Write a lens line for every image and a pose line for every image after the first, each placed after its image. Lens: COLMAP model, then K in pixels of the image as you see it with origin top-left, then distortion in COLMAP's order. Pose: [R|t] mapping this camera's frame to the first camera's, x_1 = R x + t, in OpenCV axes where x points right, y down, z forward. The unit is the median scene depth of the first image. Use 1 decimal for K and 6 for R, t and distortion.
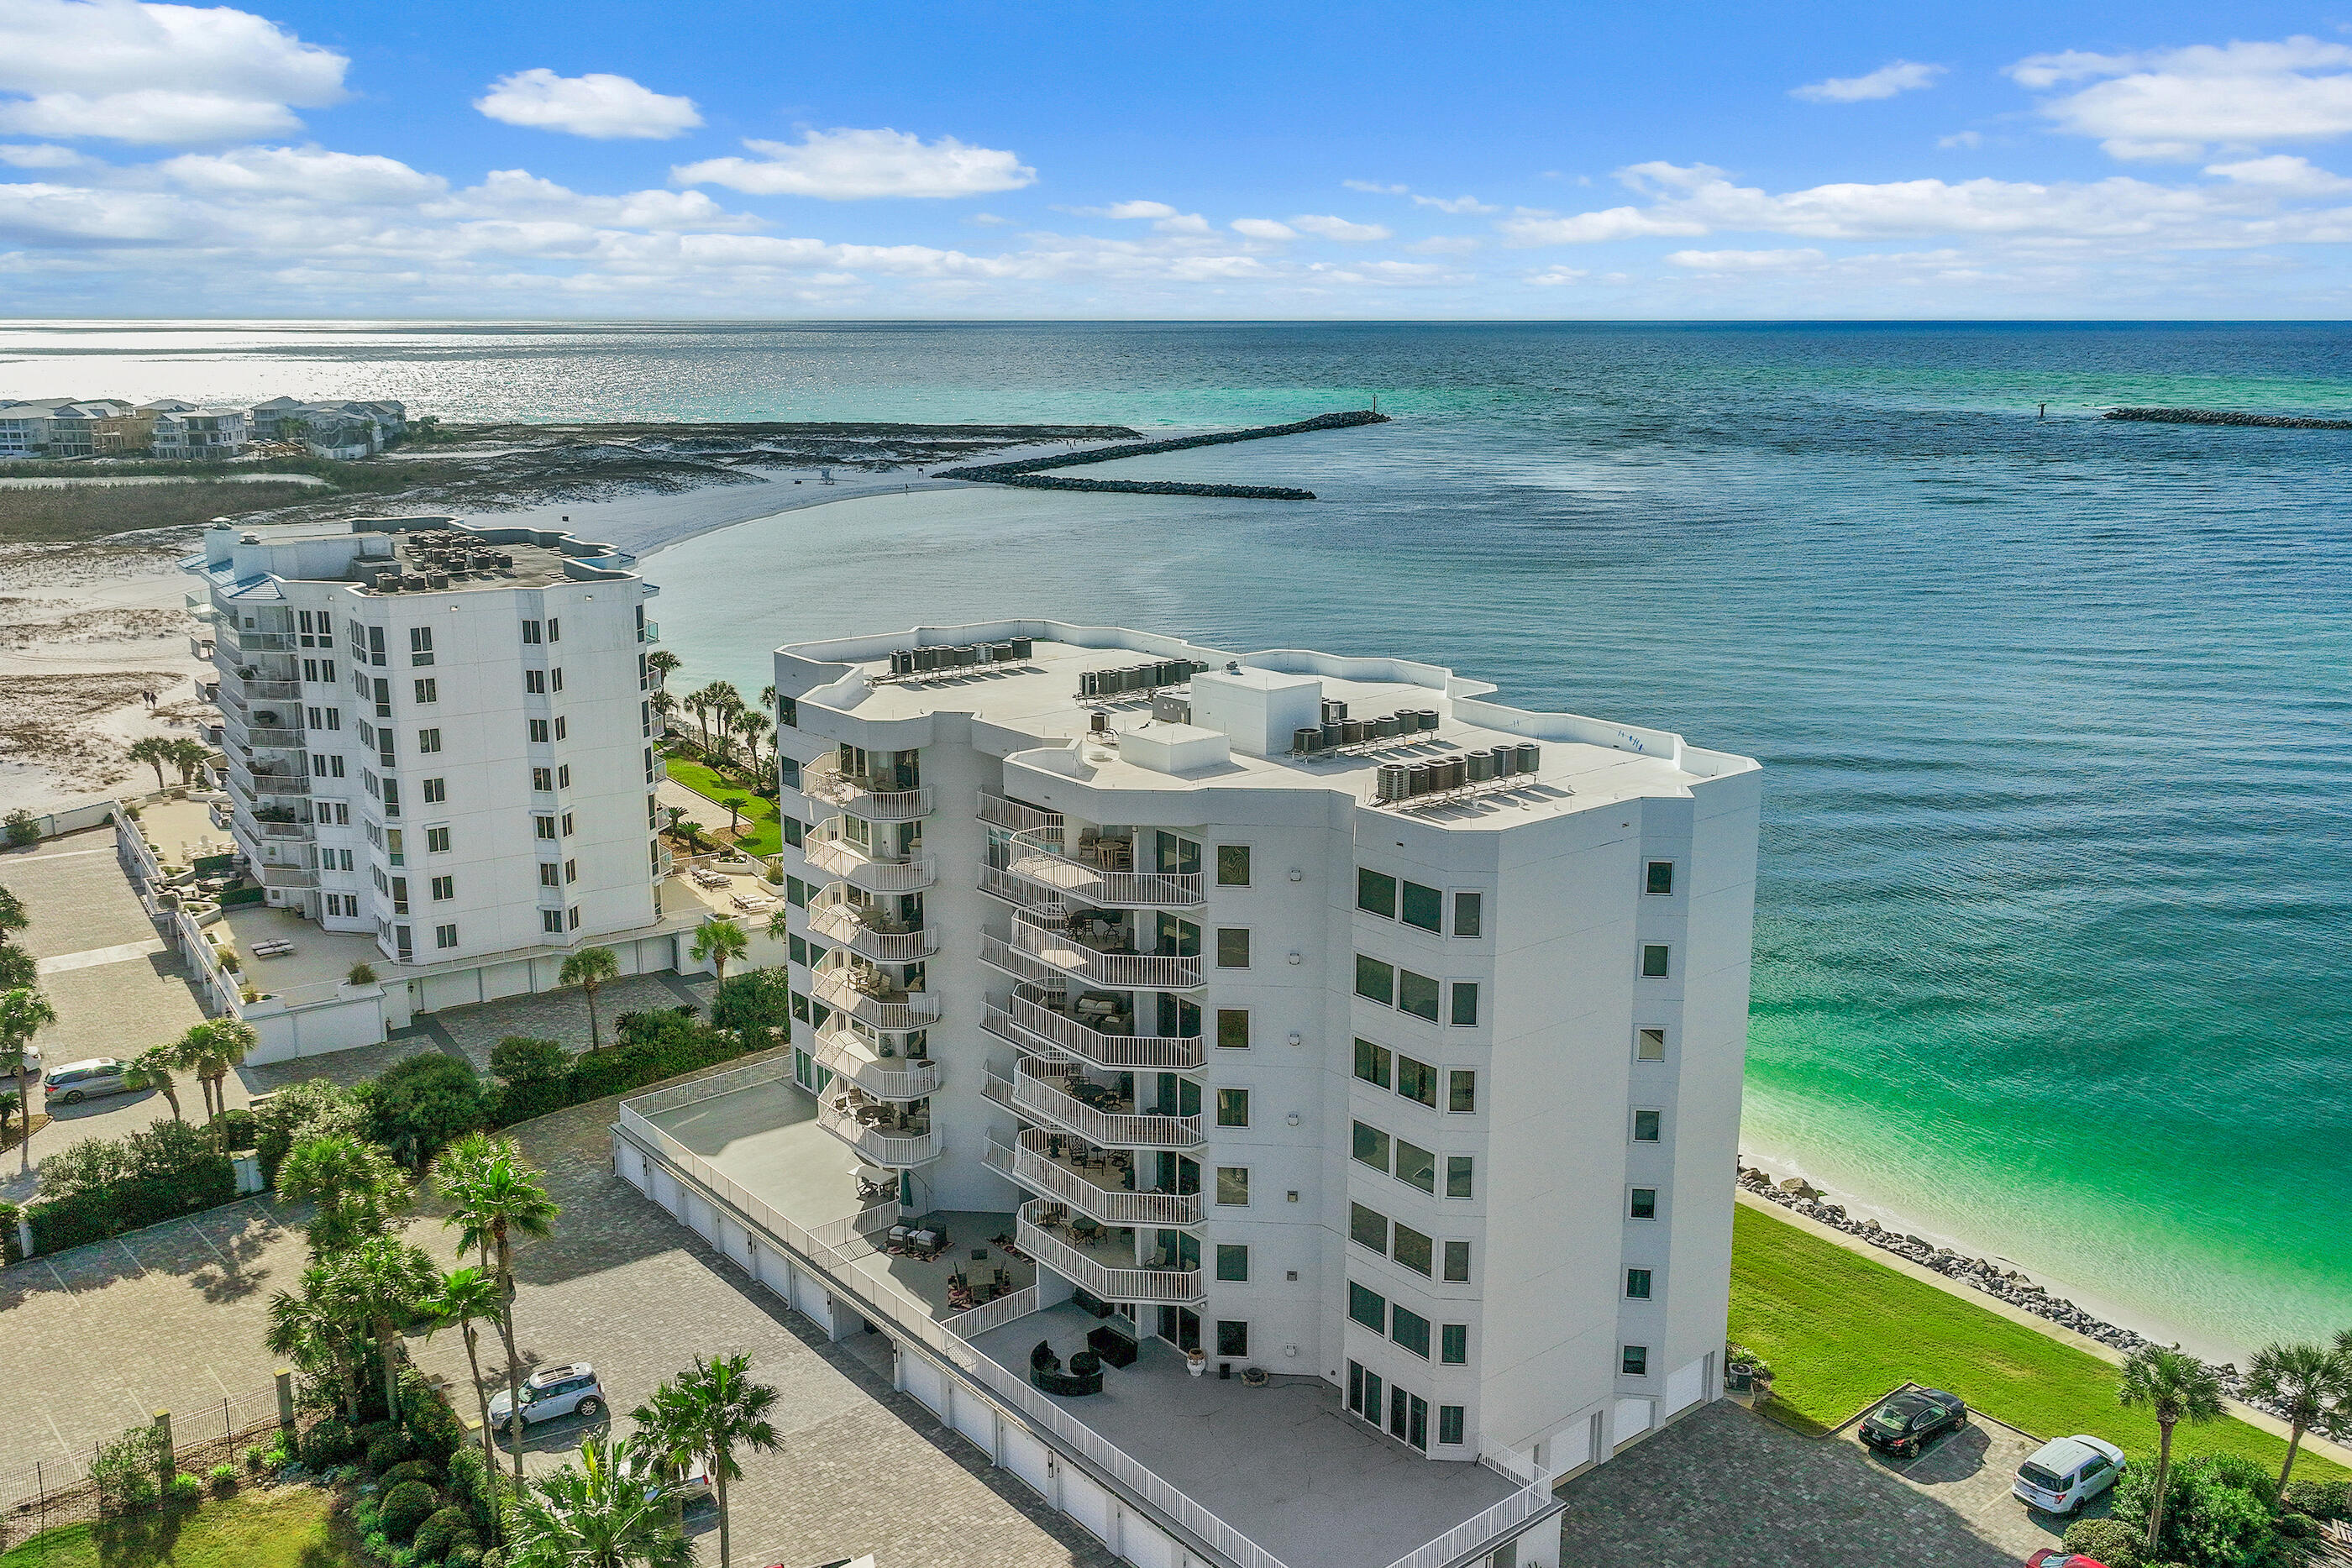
lens RADIAL K [[1984.2, 0, 1190.2], [0, 1984.2, 772.5], [0, 0, 1]] dist [0.001684, 0.005020]
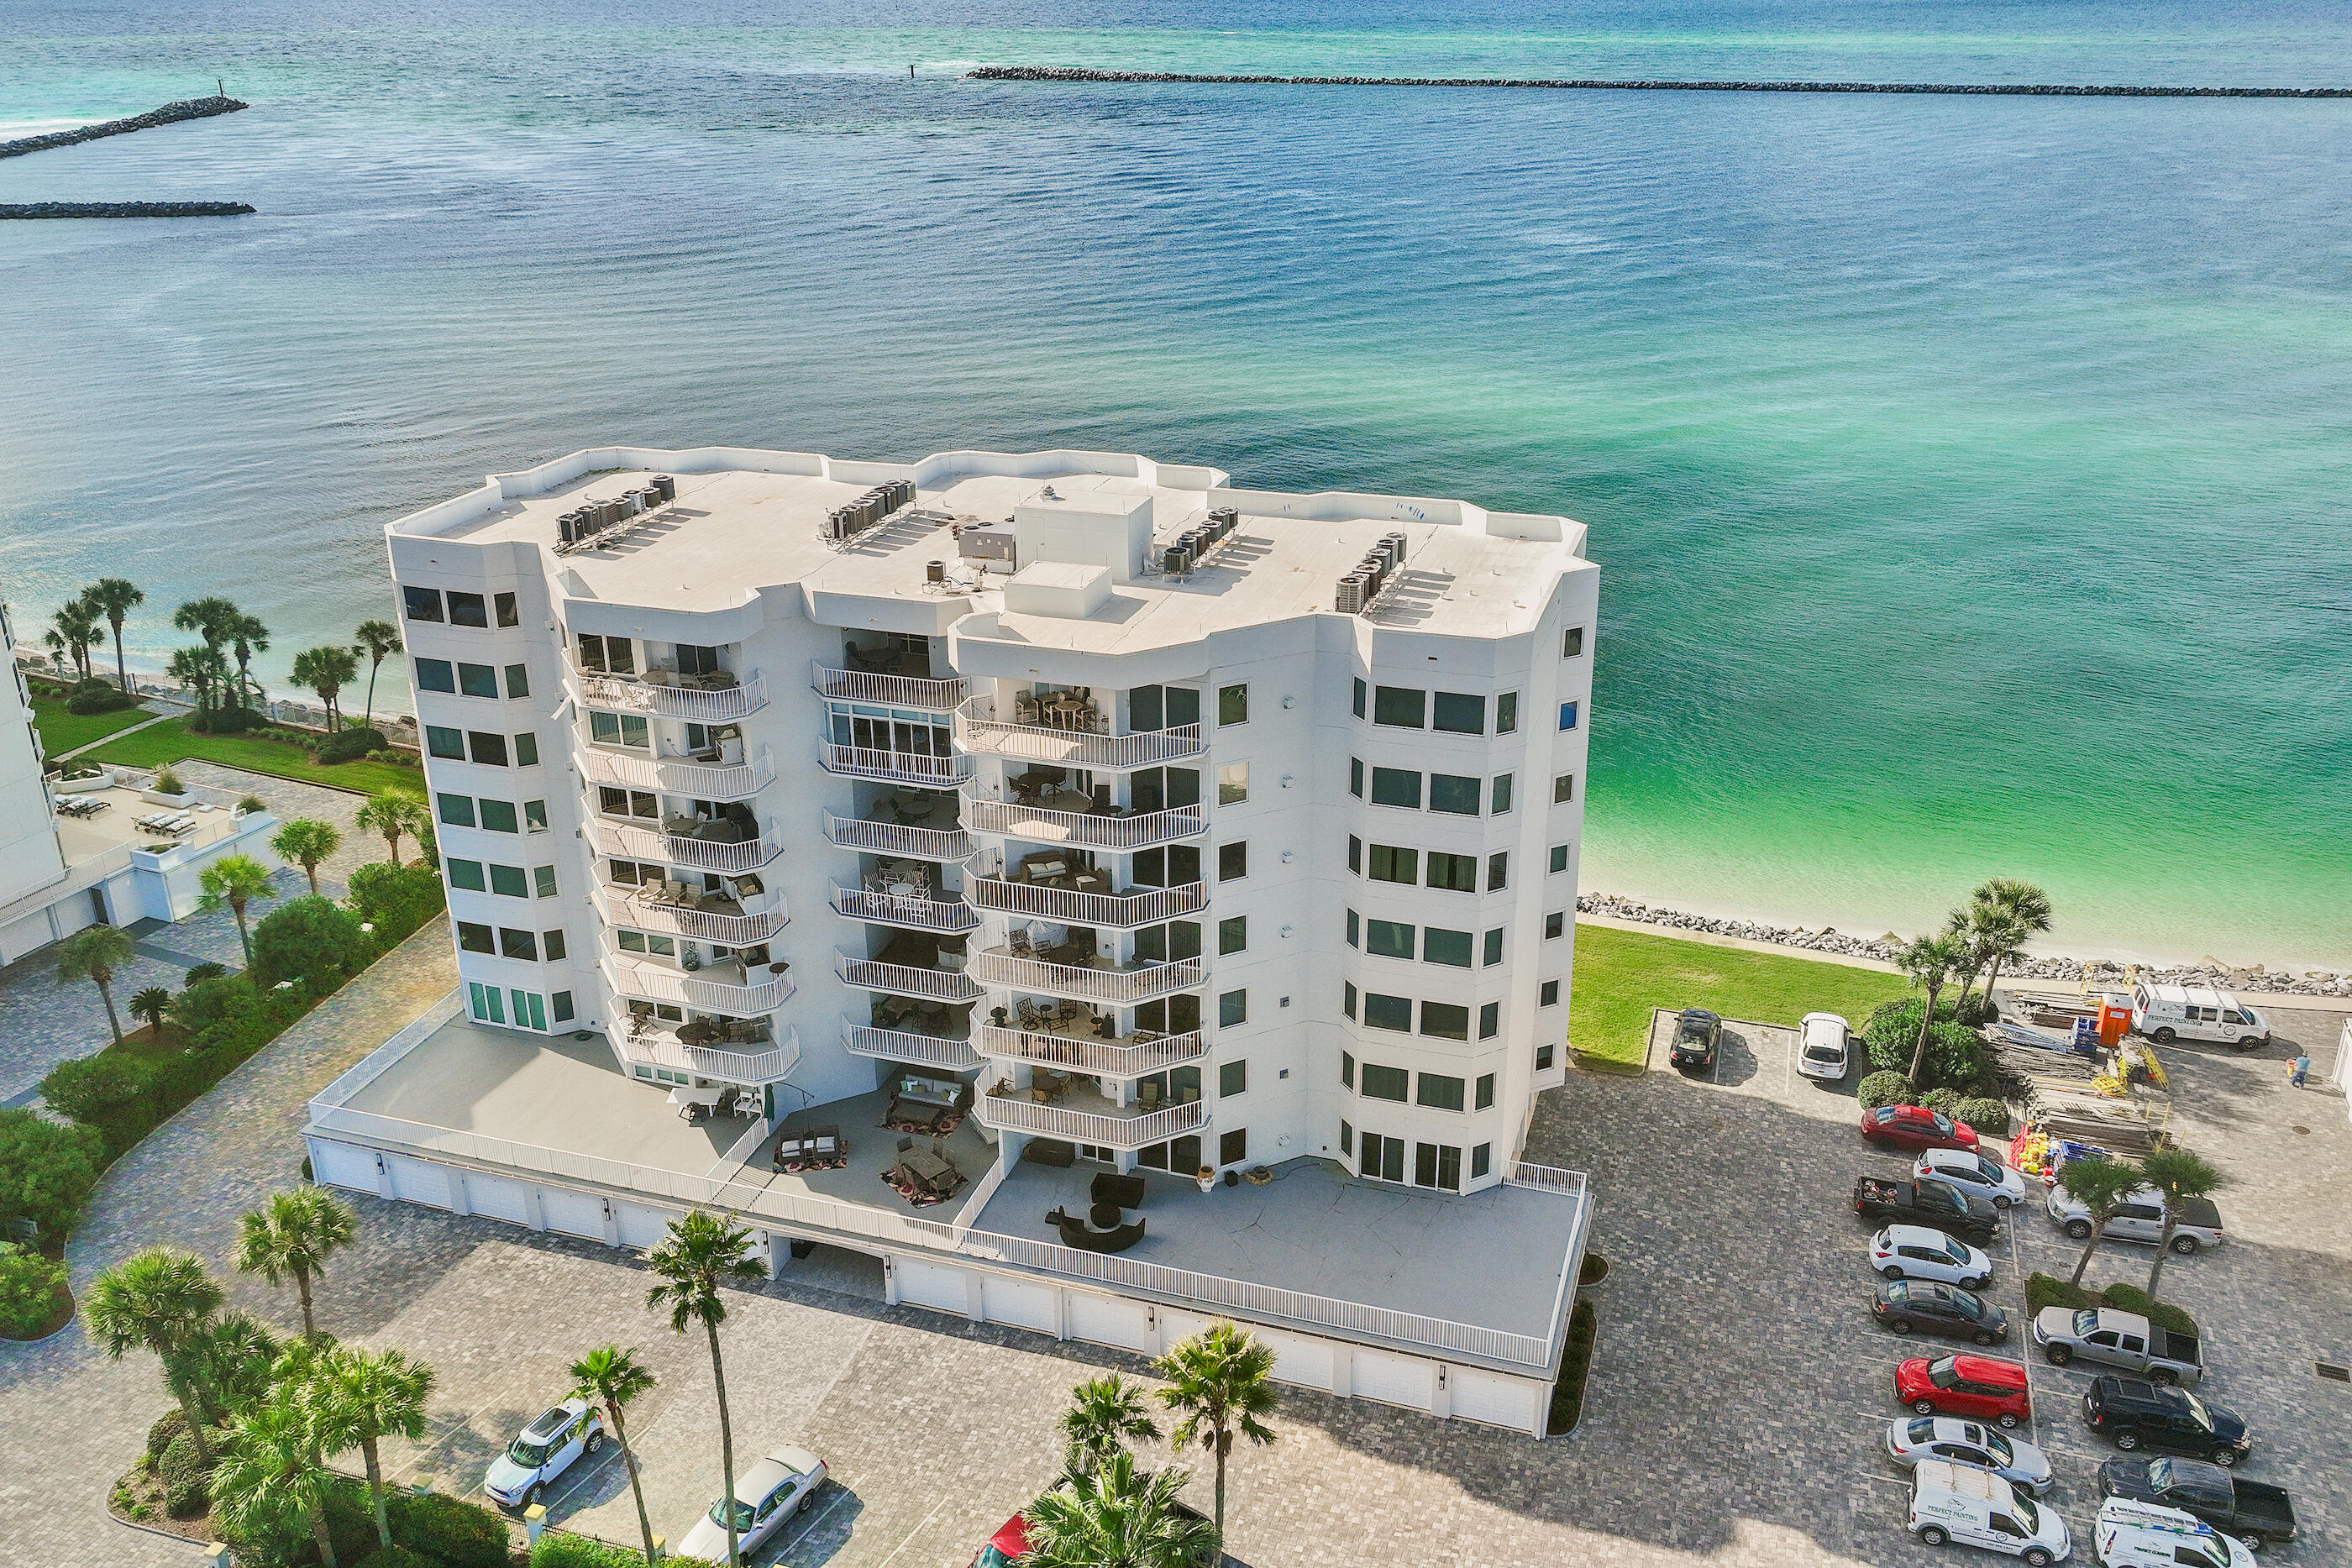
lens RADIAL K [[1944.6, 0, 1176.0], [0, 1944.6, 784.0], [0, 0, 1]] dist [0.003344, 0.002419]
pose [[0.843402, -0.213307, 0.493125, -0.464112], [0.125715, 0.970683, 0.204866, -0.111409], [-0.522368, -0.110791, 0.845492, 0.174788]]
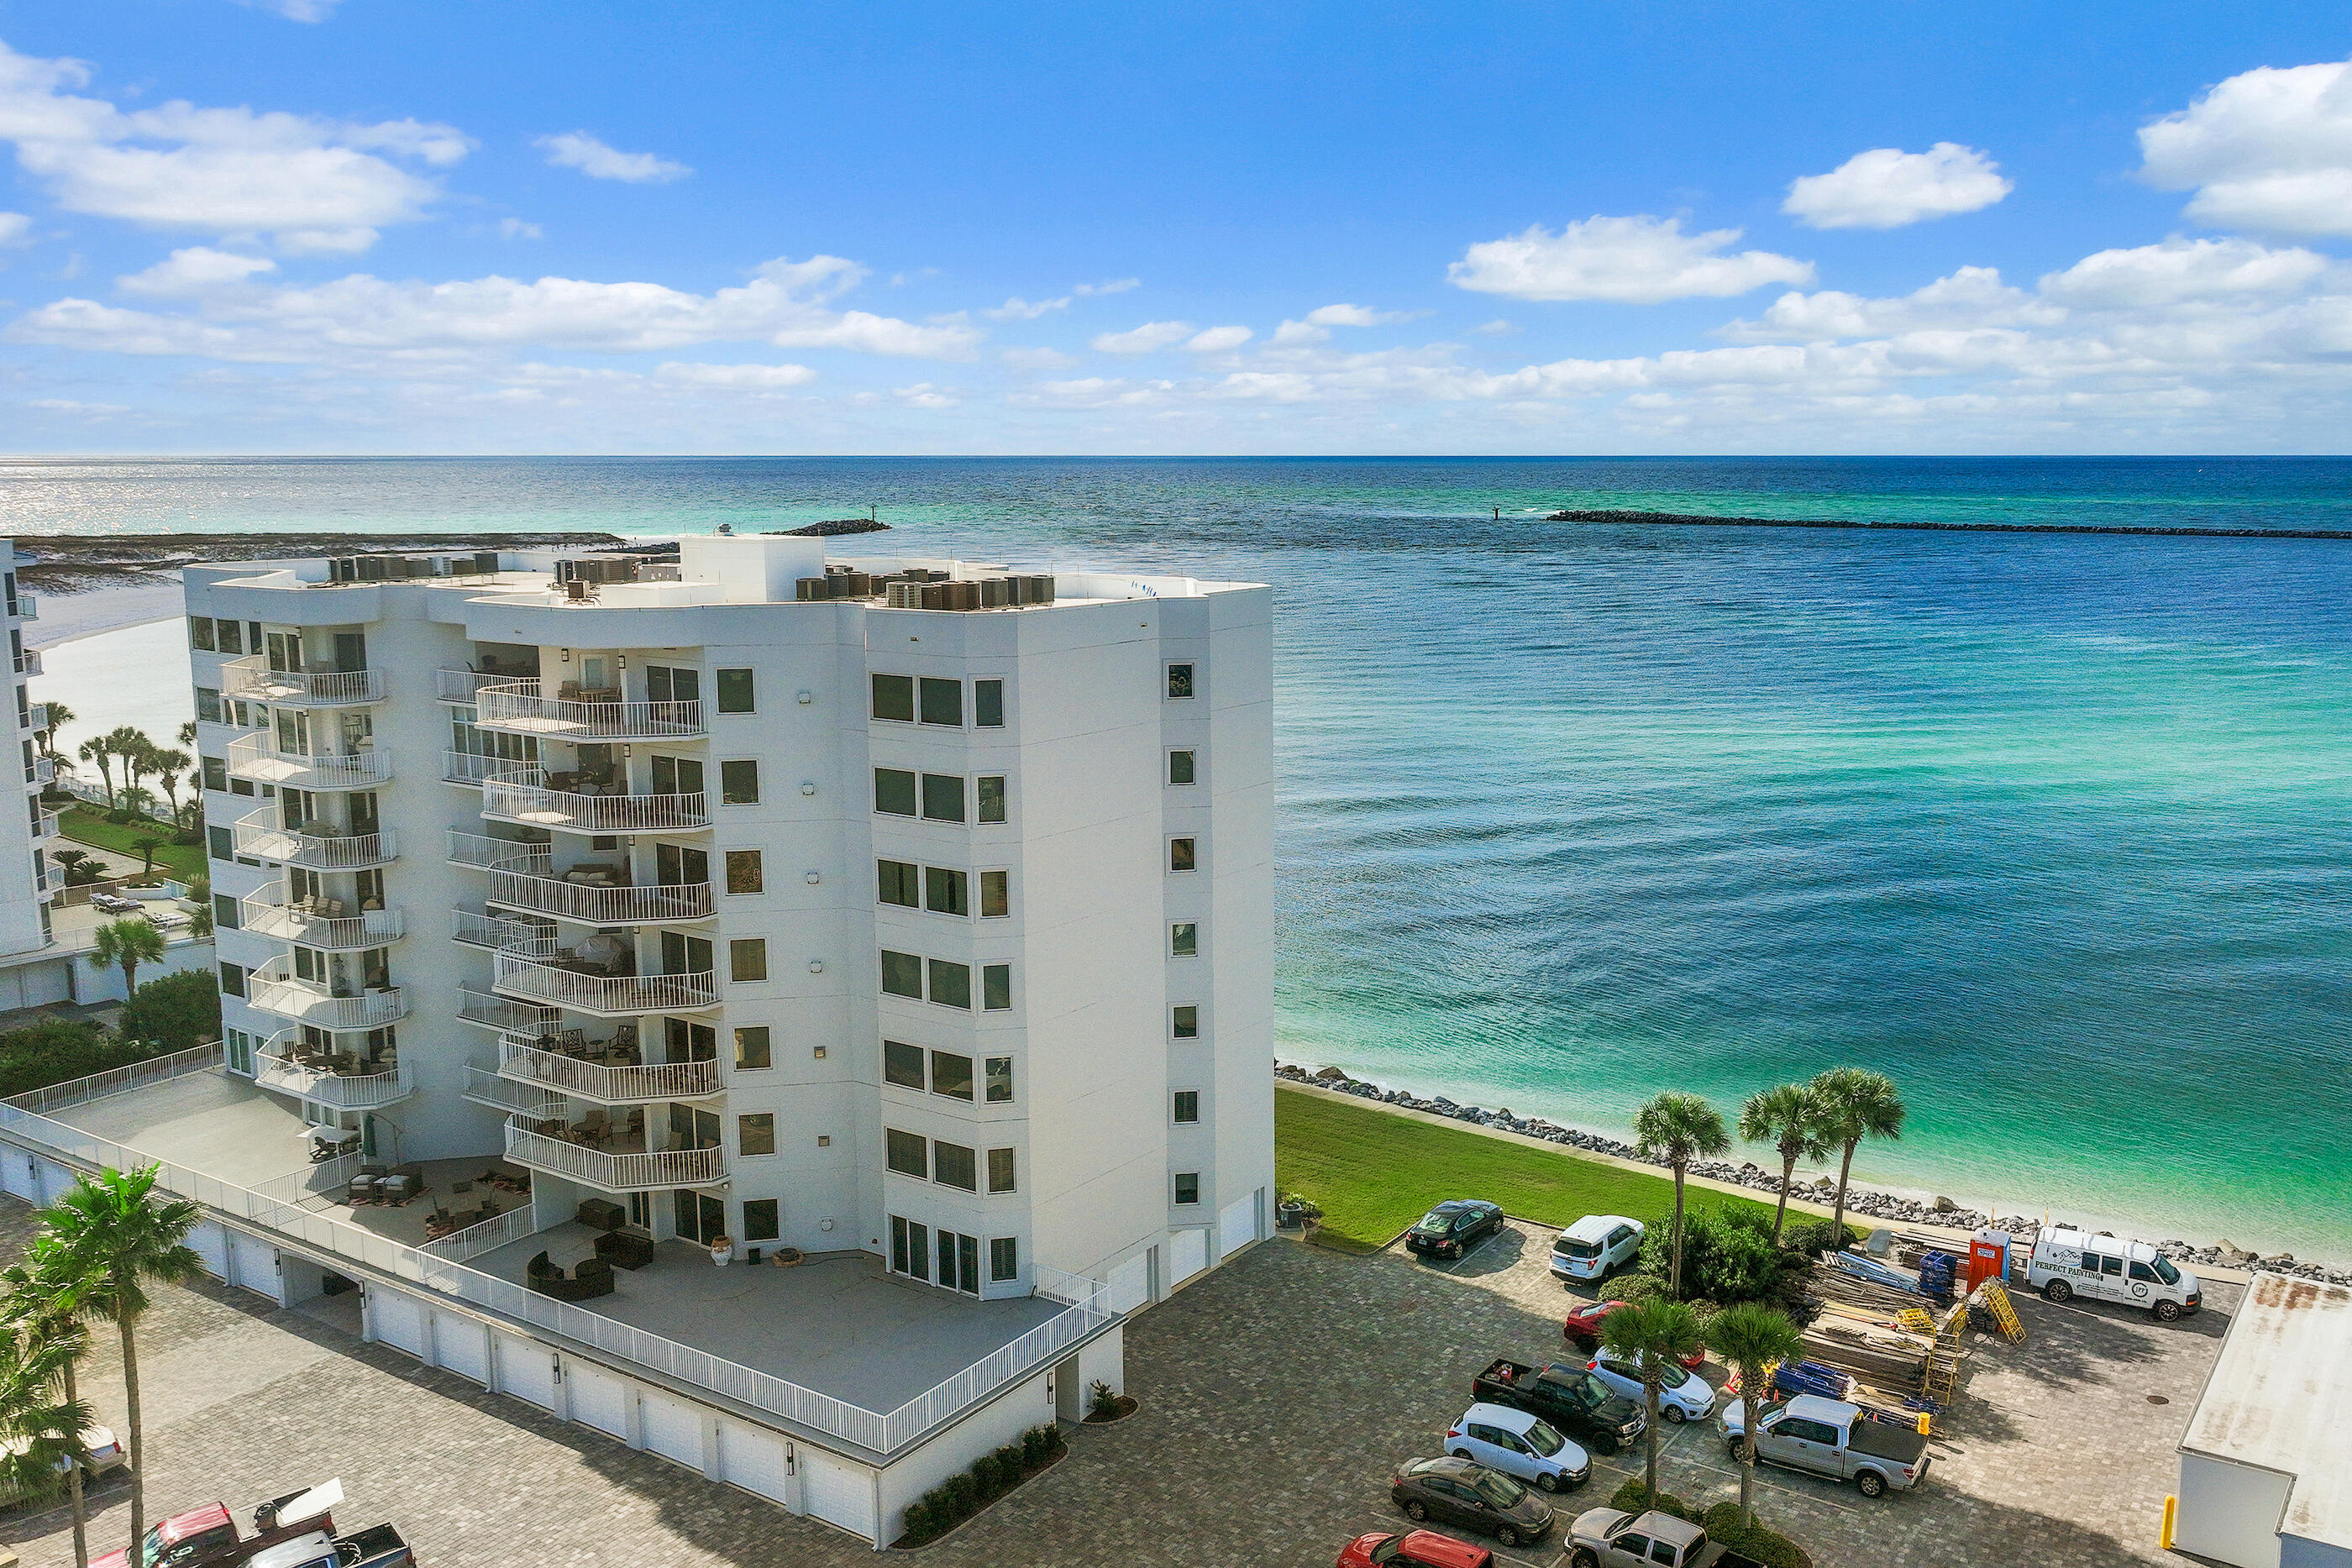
lens RADIAL K [[1981.6, 0, 1309.8], [0, 1981.6, 782.3], [0, 0, 1]] dist [0.000992, -0.001064]
pose [[0.953488, -0.048298, 0.297536, 0.000065], [0.066302, 0.996510, -0.050711, 0.145804], [-0.294048, 0.068079, 0.953363, 0.033610]]
